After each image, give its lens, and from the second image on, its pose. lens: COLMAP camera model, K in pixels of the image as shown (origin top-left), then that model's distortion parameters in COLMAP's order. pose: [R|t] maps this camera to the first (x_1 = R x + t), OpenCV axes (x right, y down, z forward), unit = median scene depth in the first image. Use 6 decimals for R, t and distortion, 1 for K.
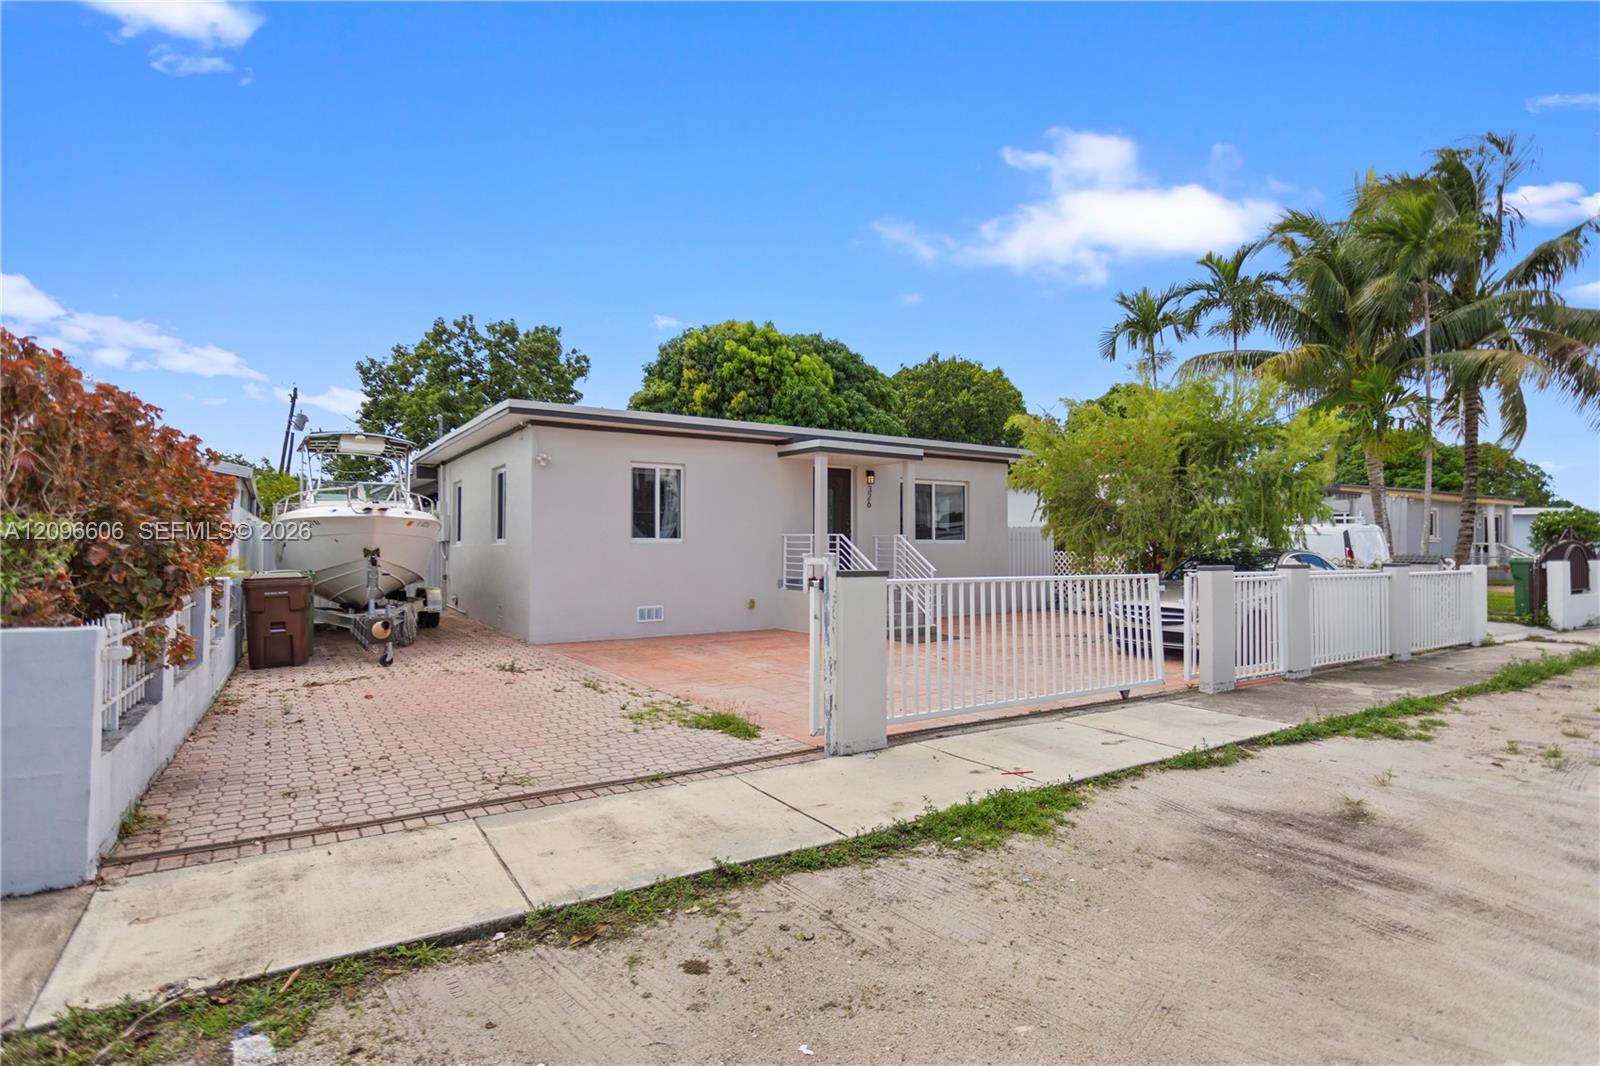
lens RADIAL K [[808.0, 0, 800.0], [0, 808.0, 533.0], [0, 0, 1]] dist [-0.000219, 0.000315]
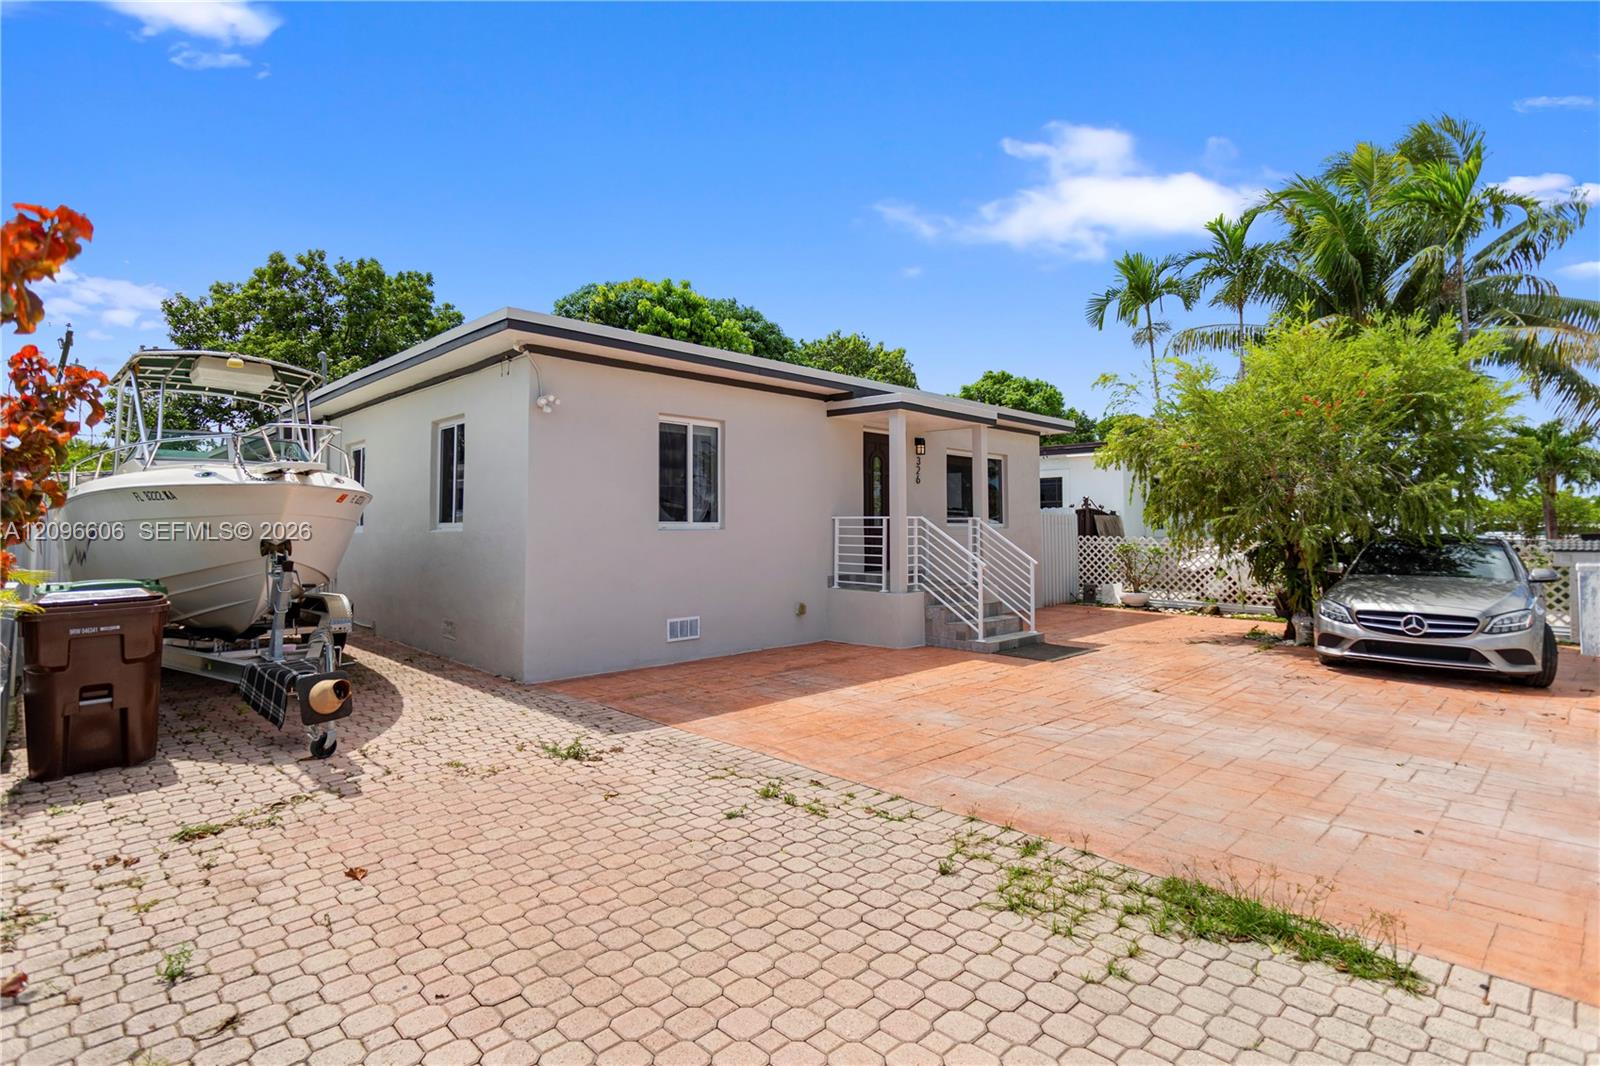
lens RADIAL K [[788.2, 0, 799.4], [0, 788.2, 495.3], [0, 0, 1]] dist [0.006501, 0.000508]
pose [[0.980374, 0.006001, 0.197057, -0.177248], [-0.000936, 0.999667, -0.025785, 0.000545], [-0.197146, 0.025095, 0.980053, 0.238127]]
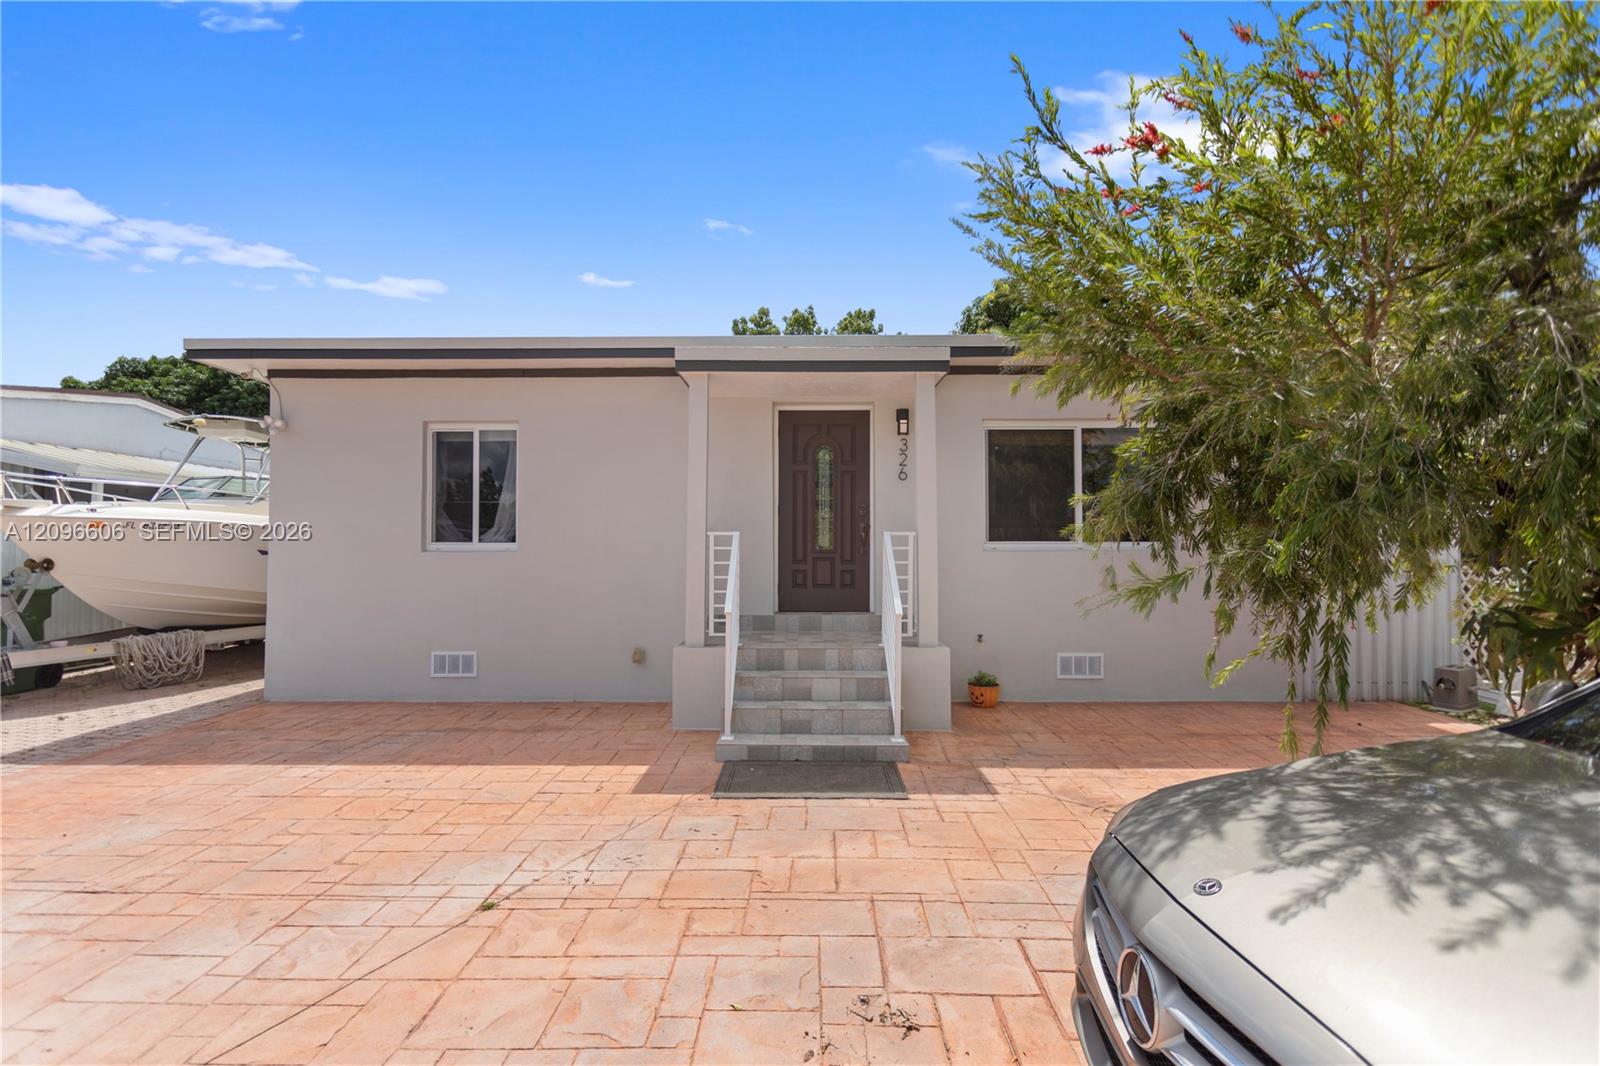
lens RADIAL K [[769.2, 0, 800.0], [0, 769.2, 533.0], [0, 0, 1]] dist [0.001025, 0.000108]
pose [[0.825510, -0.012815, -0.564242, 0.294821], [0.012226, 0.999914, -0.004823, 0.003913], [0.564255, -0.002917, 0.825595, 0.525298]]
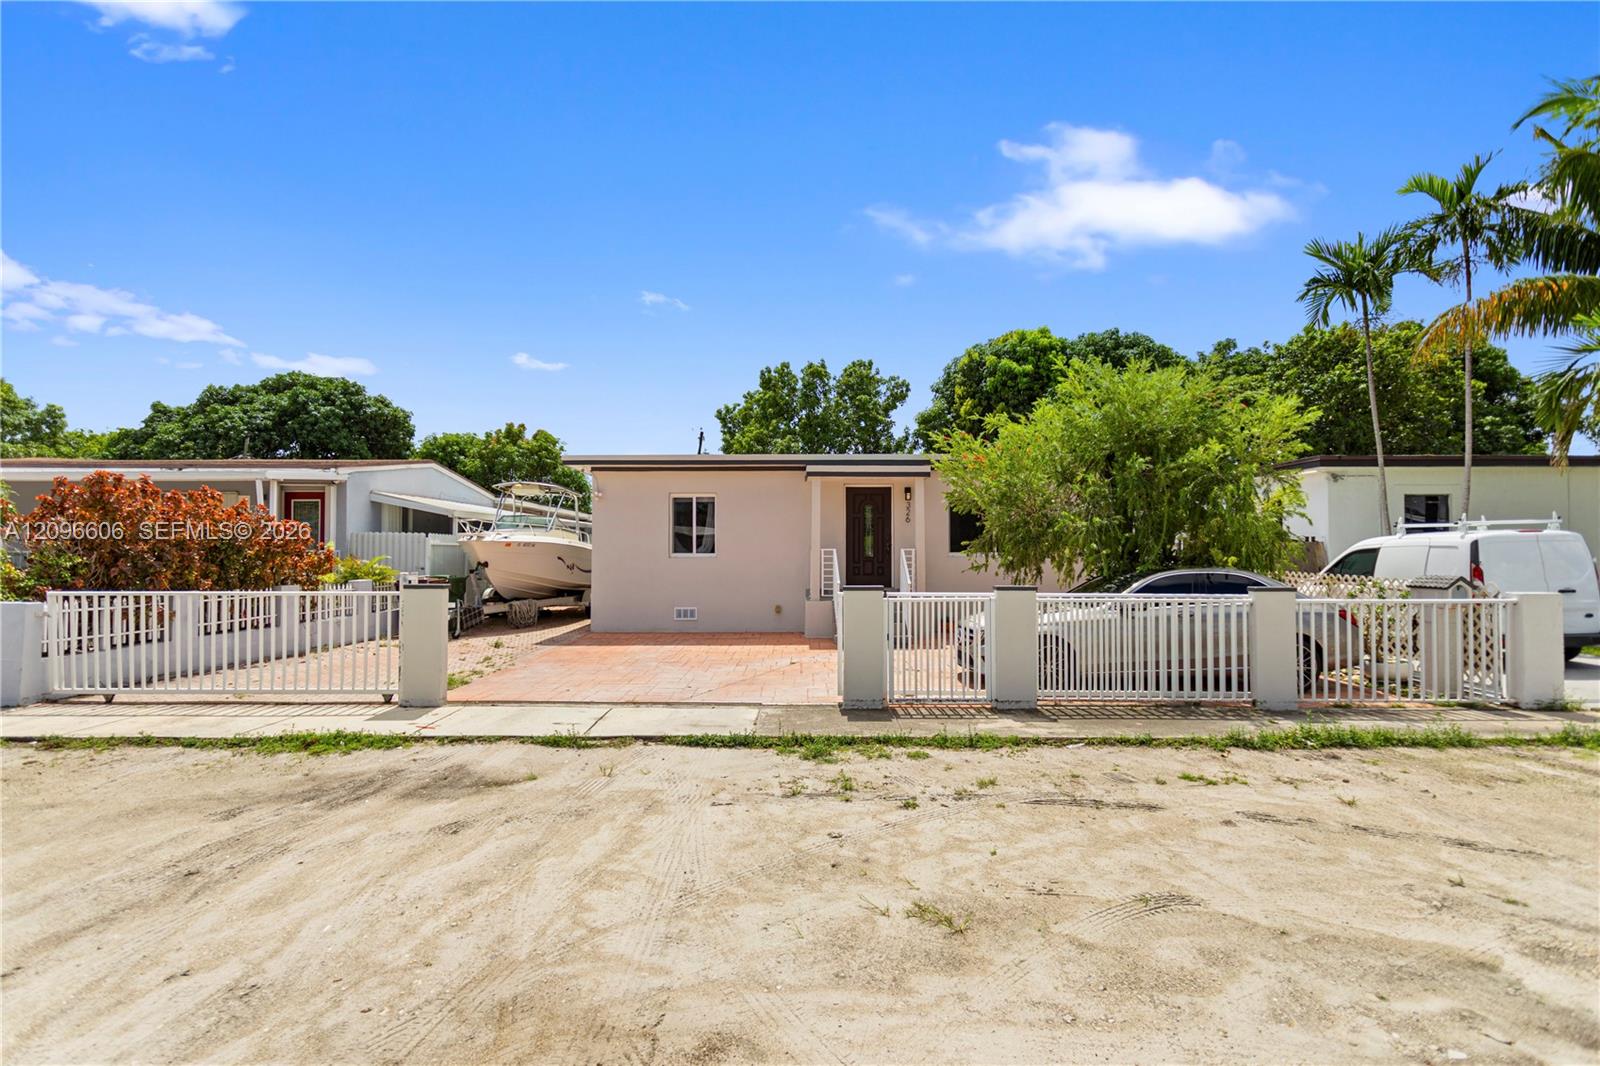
lens RADIAL K [[787.6, 0, 800.0], [0, 787.6, 533.0], [0, 0, 1]] dist [0.002850, 0.000169]
pose [[0.837250, -0.015414, -0.546603, 0.502780], [0.011953, 0.999880, -0.009887, -0.008626], [0.546689, 0.001744, 0.837334, 0.059139]]
